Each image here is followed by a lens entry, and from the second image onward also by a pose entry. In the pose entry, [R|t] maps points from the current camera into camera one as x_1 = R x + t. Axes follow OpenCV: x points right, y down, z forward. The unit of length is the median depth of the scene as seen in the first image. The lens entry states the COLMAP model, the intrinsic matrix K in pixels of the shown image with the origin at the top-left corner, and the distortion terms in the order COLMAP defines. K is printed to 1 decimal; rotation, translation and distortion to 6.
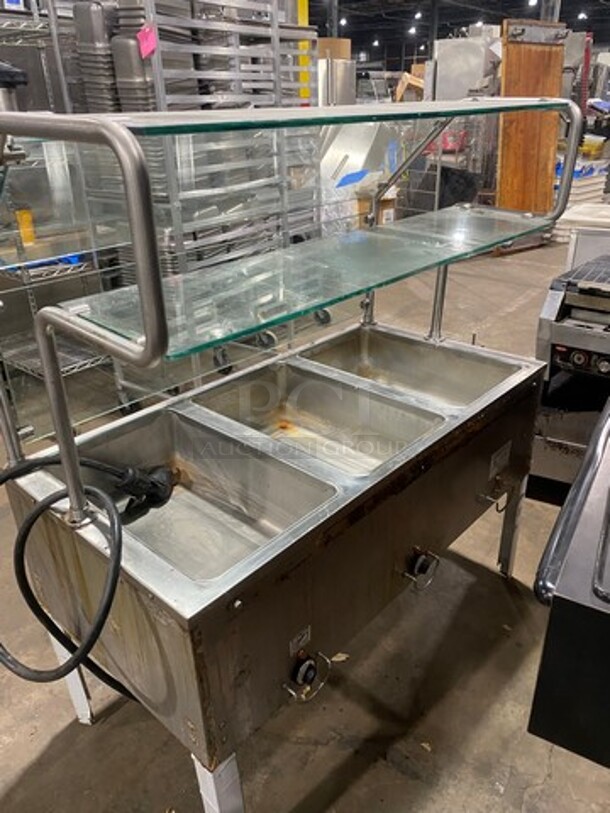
lens RADIAL K [[614.1, 0, 307.9], [0, 614.1, 417.0], [0, 0, 1]] dist [0.010273, -0.004084]
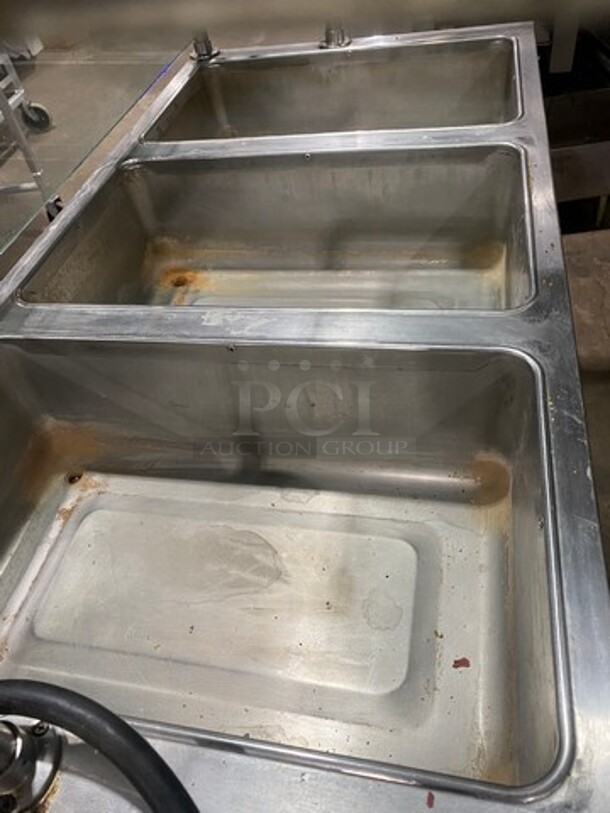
lens RADIAL K [[617.2, 0, 305.6], [0, 617.2, 393.8], [0, 0, 1]] dist [0.046865, -0.042283]
pose [[0.852591, -0.435994, 0.288095, -0.149246], [0.339138, 0.881061, 0.329722, -0.040482], [-0.397586, -0.183414, 0.899047, 0.431238]]
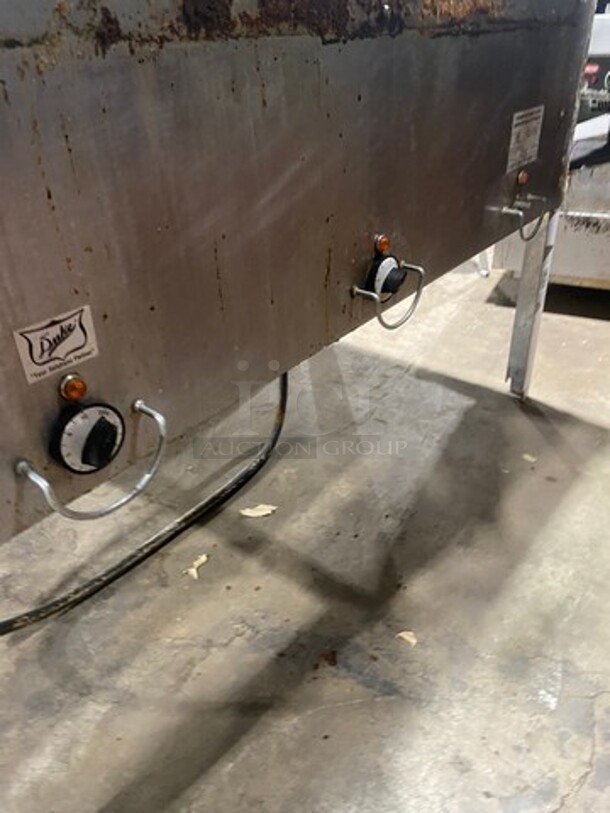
lens RADIAL K [[616.7, 0, 305.0], [0, 616.7, 406.5], [0, 0, 1]] dist [0.006345, 0.000588]
pose [[0.998174, -0.045557, 0.039669, 0.075532], [0.042394, 0.996113, 0.077211, 0.243453], [-0.043032, -0.075388, 0.996225, 0.403725]]
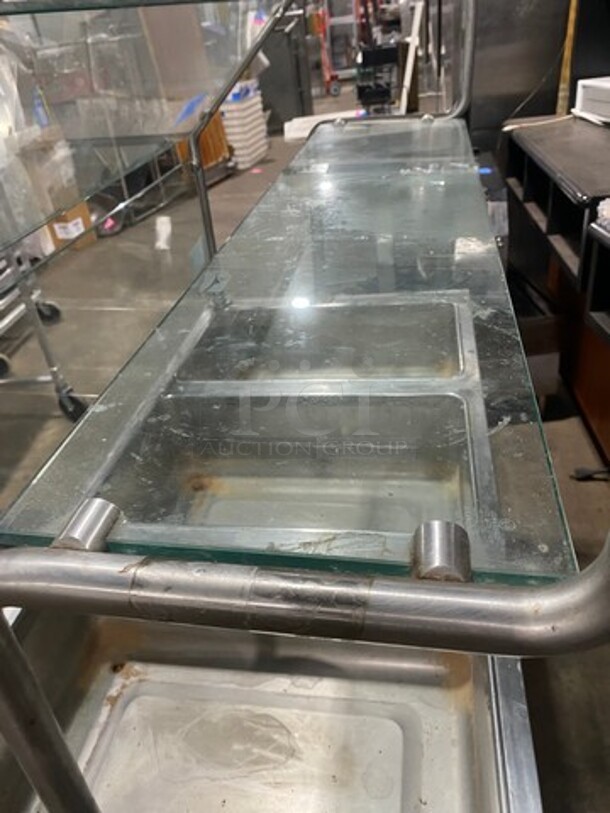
lens RADIAL K [[617.2, 0, 305.6], [0, 617.2, 393.8], [0, 0, 1]] dist [0.046865, -0.042283]
pose [[0.837411, -0.345030, 0.423907, -0.195818], [0.327655, 0.937659, 0.115918, -0.121204], [-0.437475, 0.041824, 0.898257, 0.329127]]
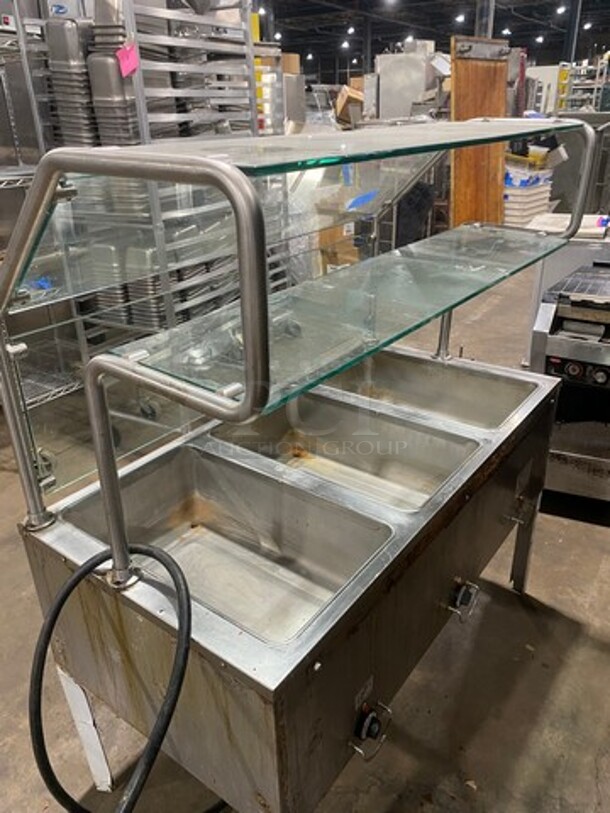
lens RADIAL K [[616.7, 0, 305.0], [0, 616.7, 406.5], [0, 0, 1]] dist [0.006345, 0.000588]
pose [[0.995975, -0.042126, 0.079116, -0.100925], [0.044494, 0.998606, -0.028412, -0.031947], [-0.077809, 0.031817, 0.996460, 0.035098]]
